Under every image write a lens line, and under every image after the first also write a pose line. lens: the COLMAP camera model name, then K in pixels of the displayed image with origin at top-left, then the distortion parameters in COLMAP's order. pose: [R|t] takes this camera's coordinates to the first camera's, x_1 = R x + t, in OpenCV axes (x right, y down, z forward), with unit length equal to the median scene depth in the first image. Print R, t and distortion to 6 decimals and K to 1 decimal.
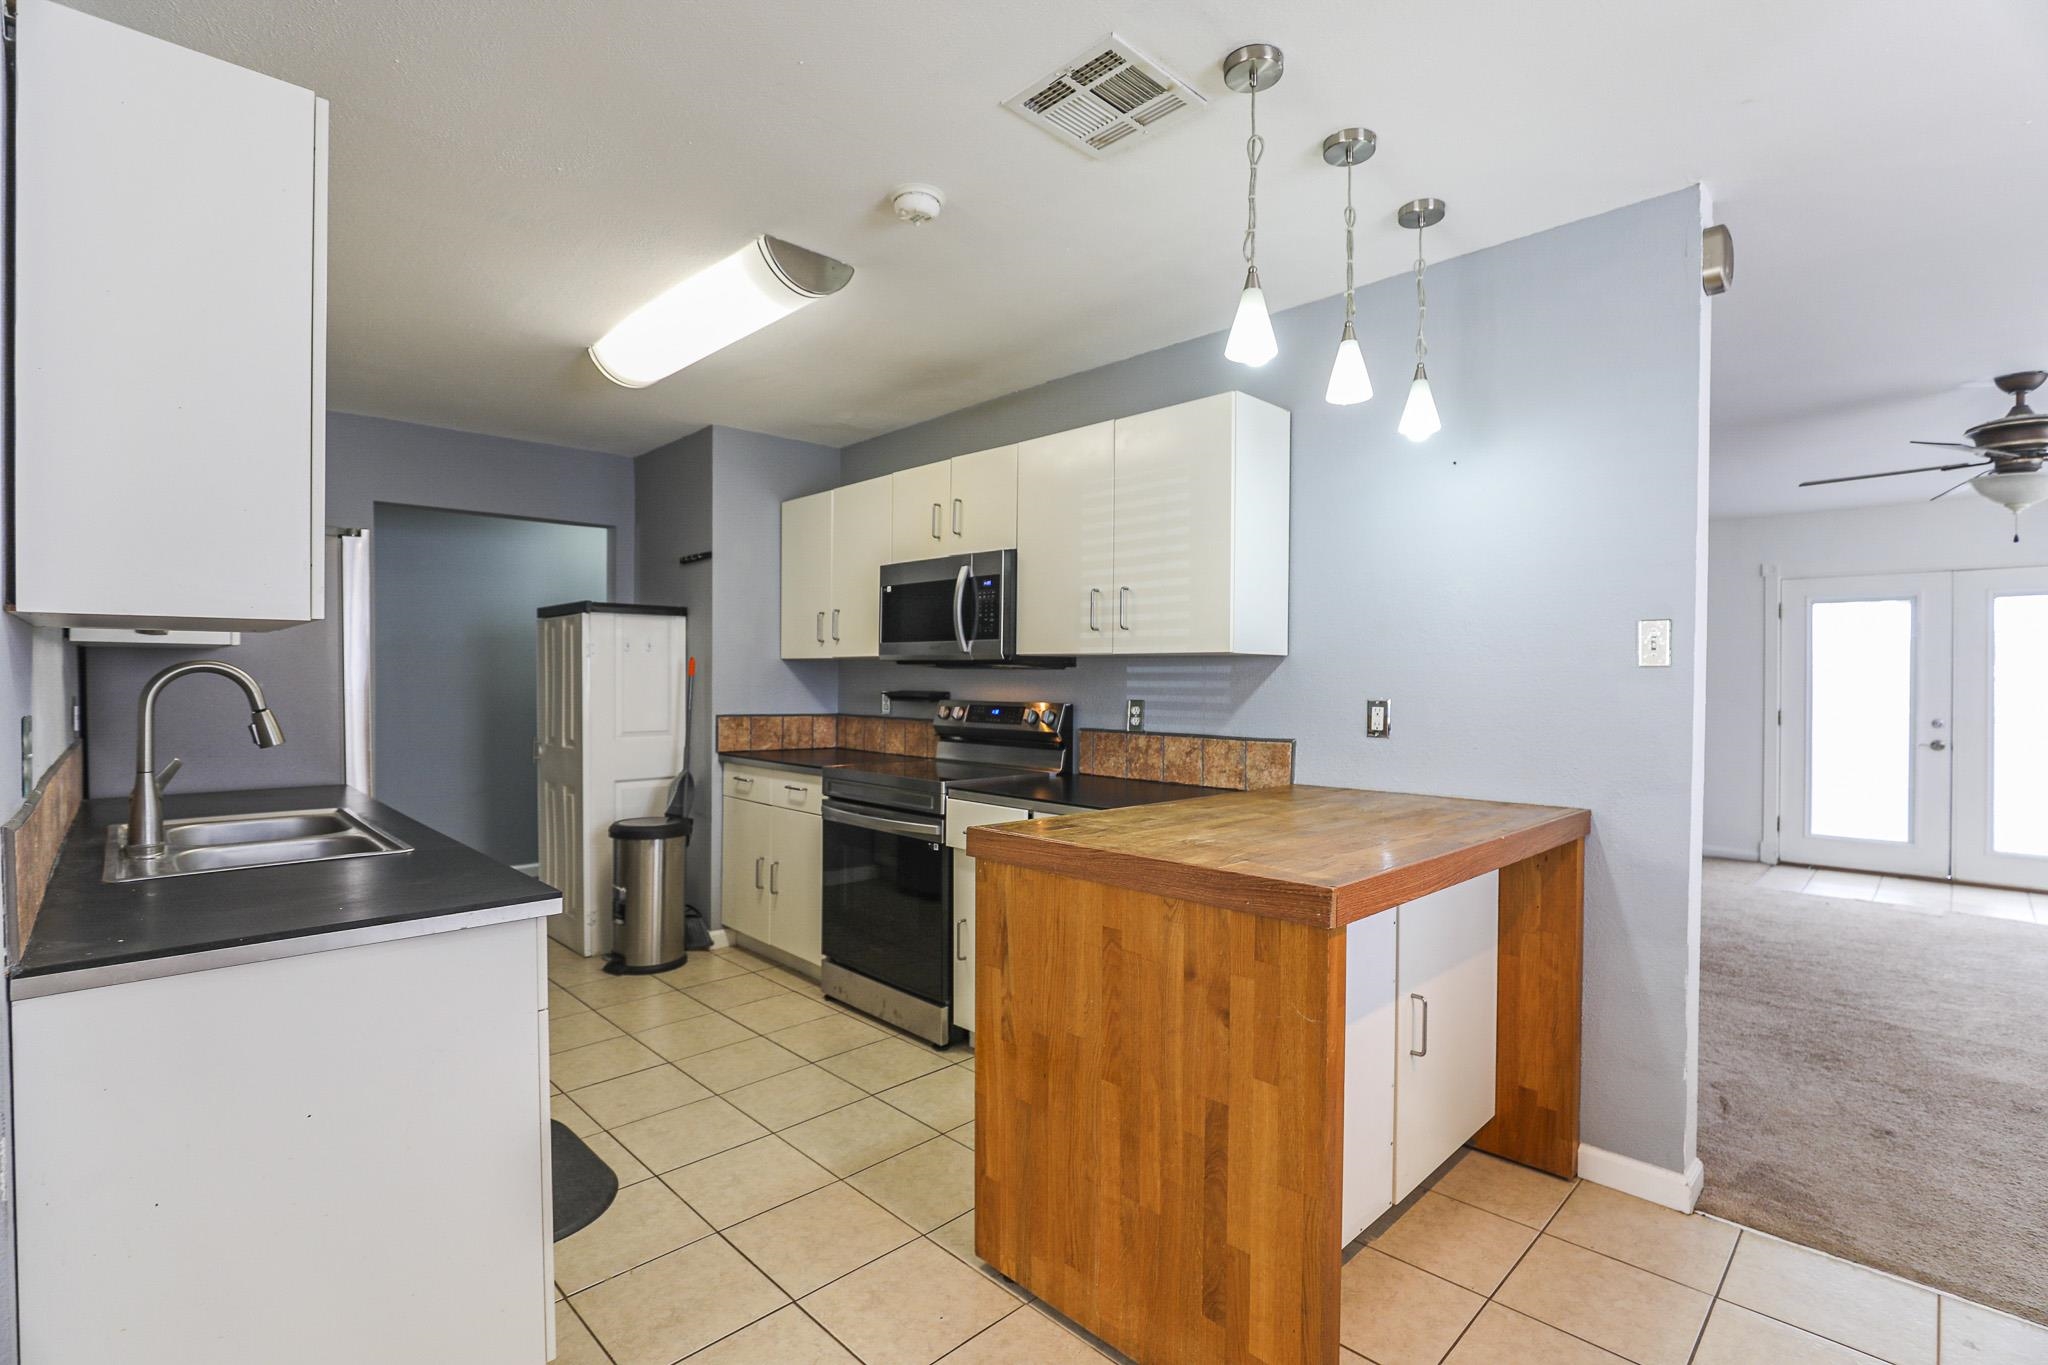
lens RADIAL K [[931.3, 0, 1024.0], [0, 931.3, 682.5], [0, 0, 1]] dist [-0.021738, 0.000573]
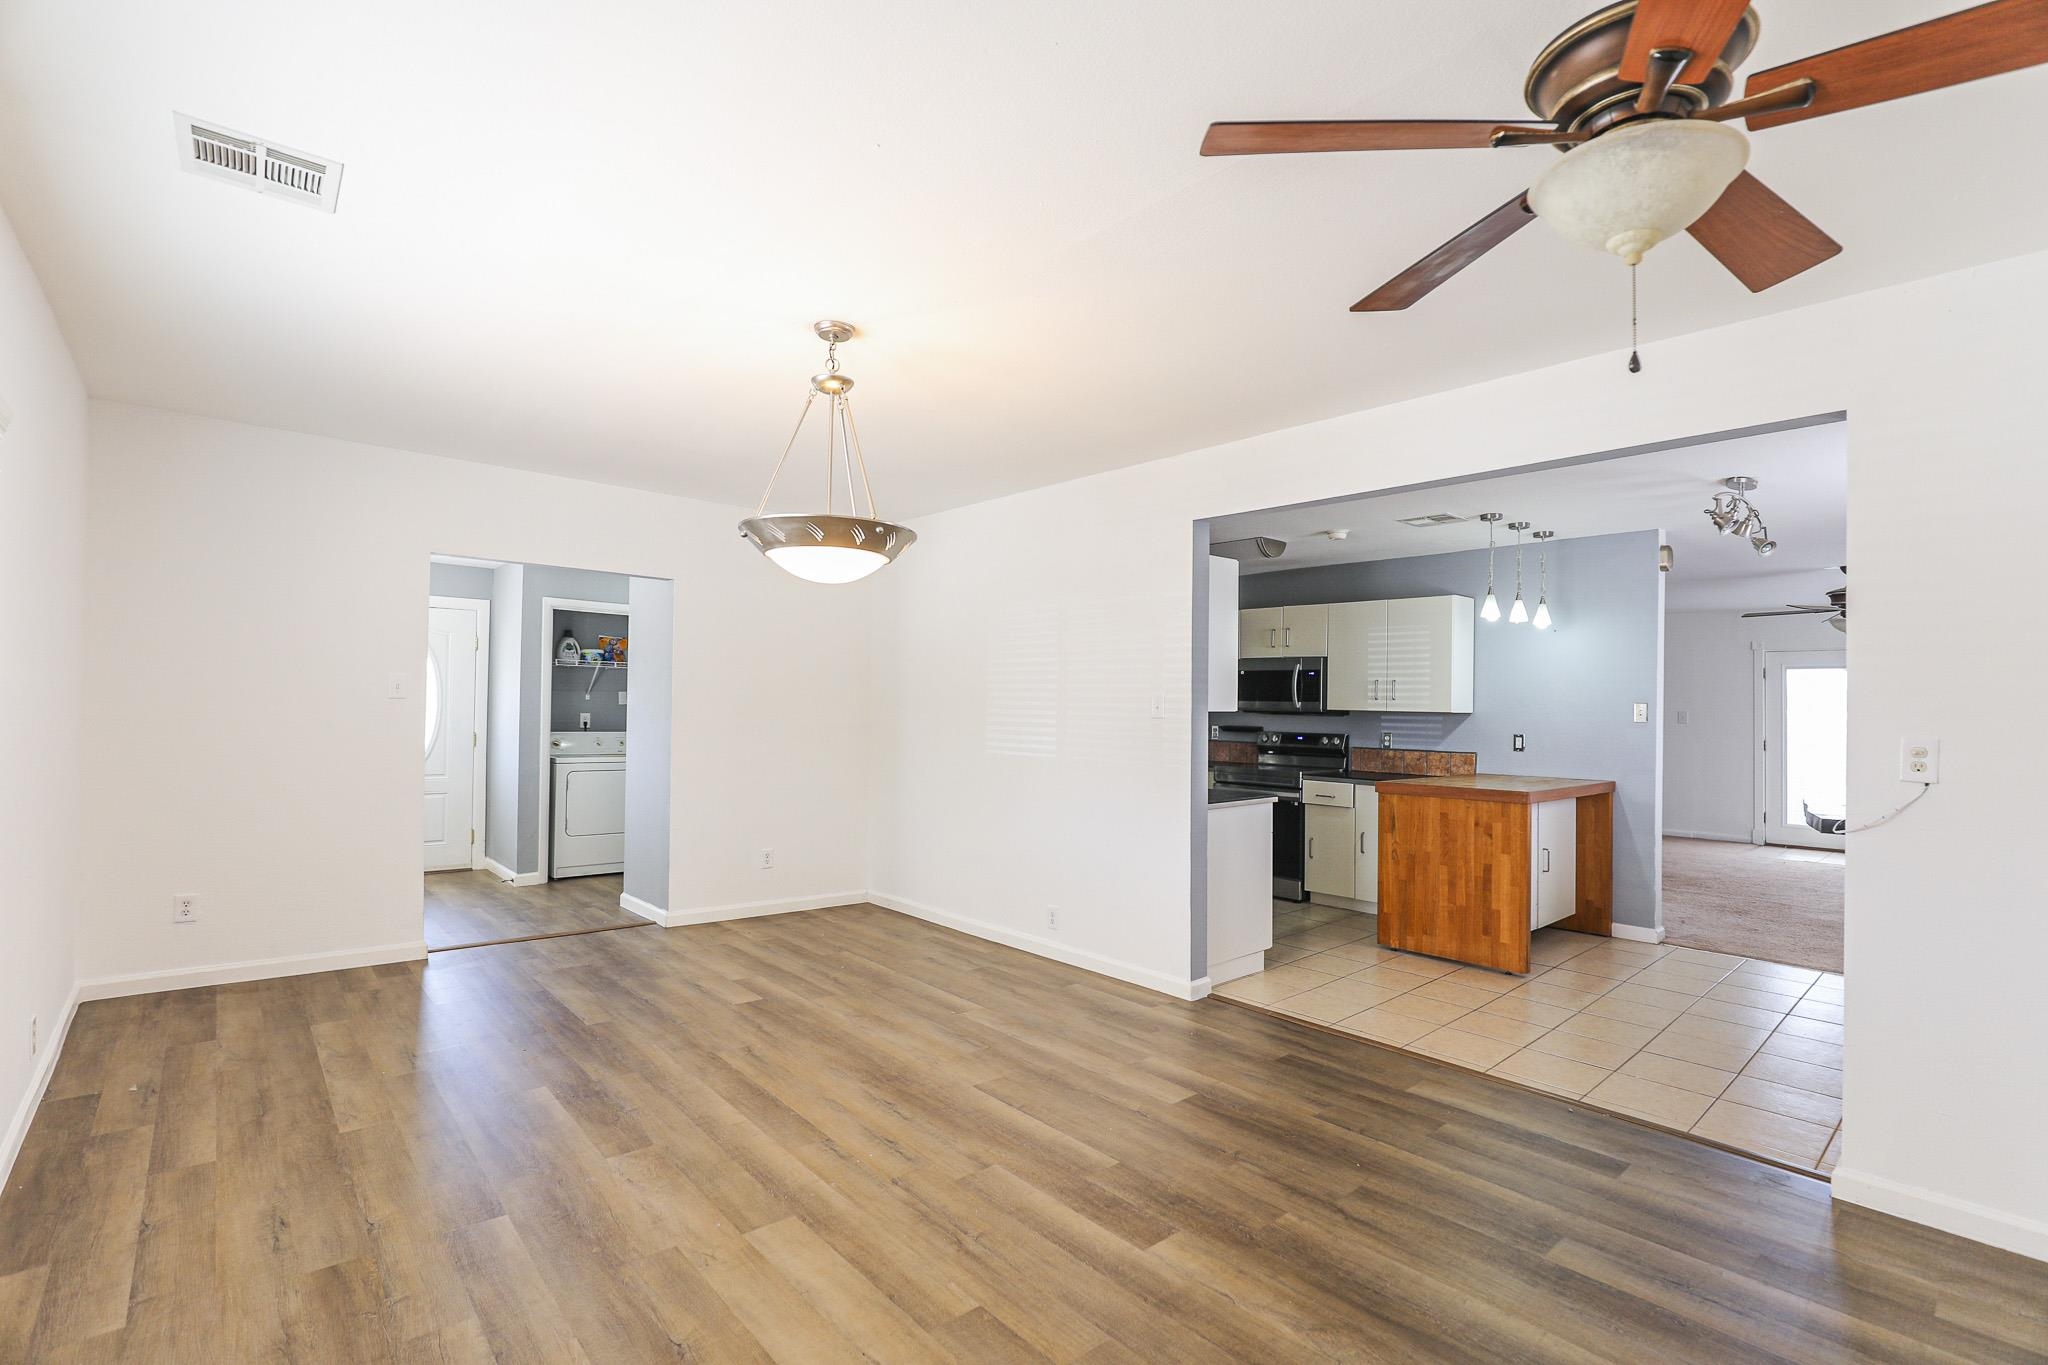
lens RADIAL K [[936.6, 0, 1024.0], [0, 936.6, 682.5], [0, 0, 1]] dist [-0.018958, 0.000103]
pose [[0.998768, 0.005573, -0.049307, -0.595469], [-0.006810, 0.999665, -0.024959, -0.035983], [0.049152, 0.025264, 0.998472, -1.106178]]
